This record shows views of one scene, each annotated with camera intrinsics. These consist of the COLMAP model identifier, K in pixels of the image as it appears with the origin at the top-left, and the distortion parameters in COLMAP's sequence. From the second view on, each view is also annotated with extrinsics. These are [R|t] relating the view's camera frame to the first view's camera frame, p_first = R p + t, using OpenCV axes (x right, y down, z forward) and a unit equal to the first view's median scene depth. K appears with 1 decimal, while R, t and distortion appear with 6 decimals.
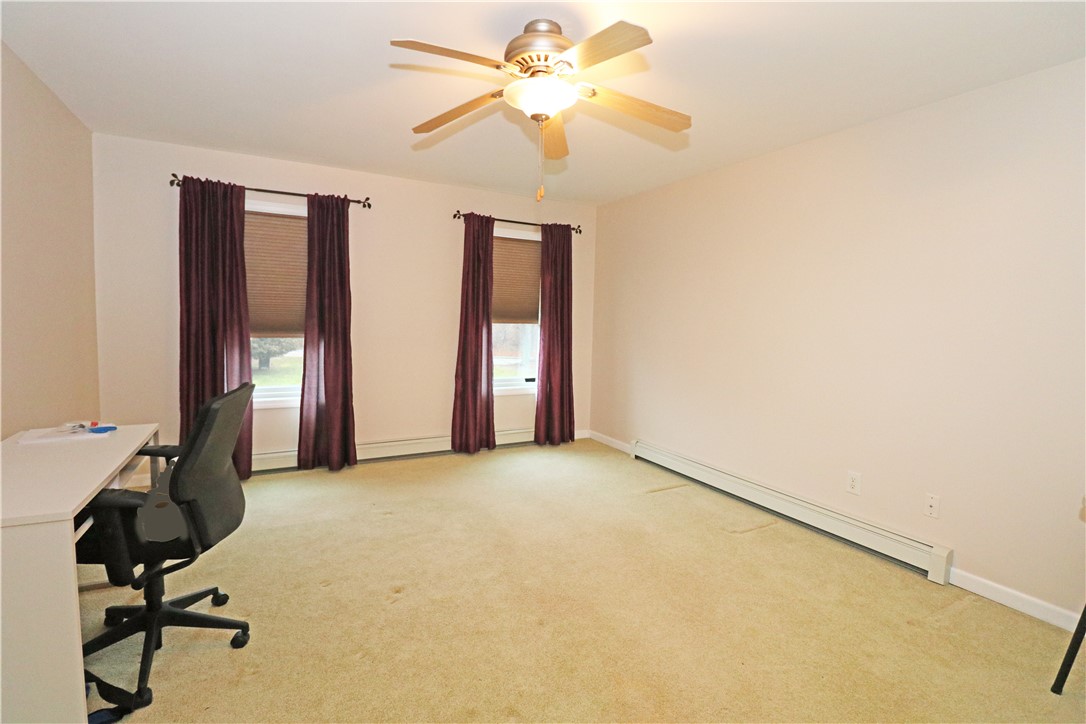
lens RADIAL K [[501.0, 0, 539.1], [0, 501.0, 350.9], [0, 0, 1]] dist [-0.000527, -0.012482]
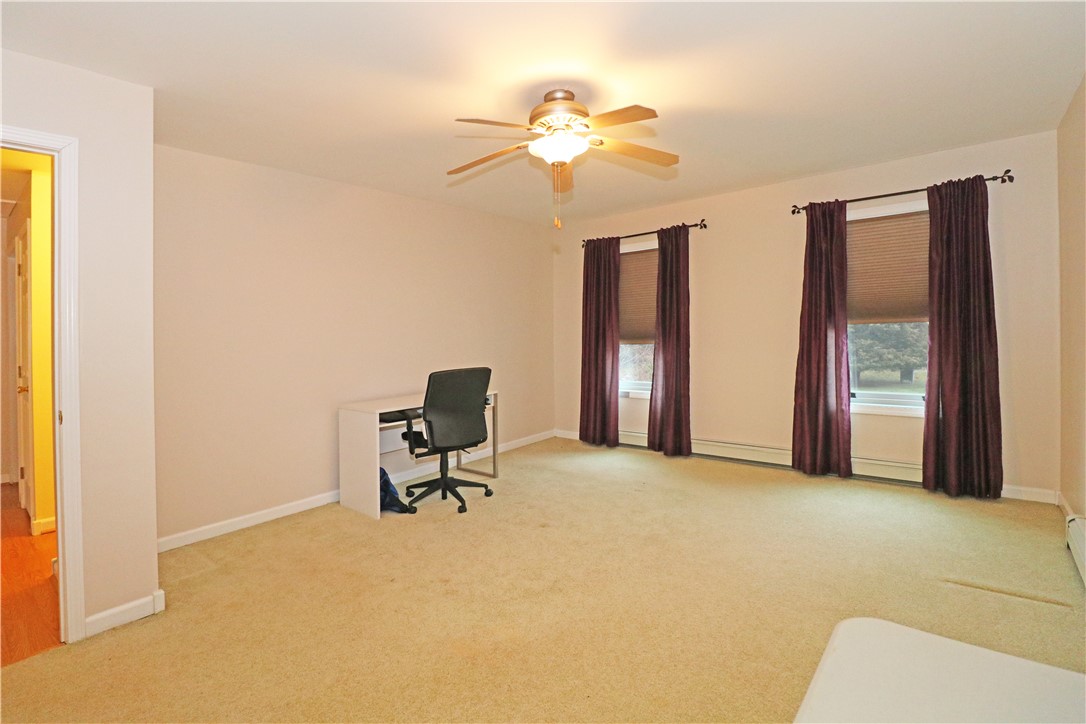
lens RADIAL K [[504.1, 0, 545.7], [0, 504.1, 332.7], [0, 0, 1]] dist [-0.000688, -0.020646]
pose [[0.379878, -0.032574, -0.924463, 0.575825], [-0.022128, 0.998774, -0.044285, 0.006530], [0.924772, 0.037280, 0.378691, 0.262127]]
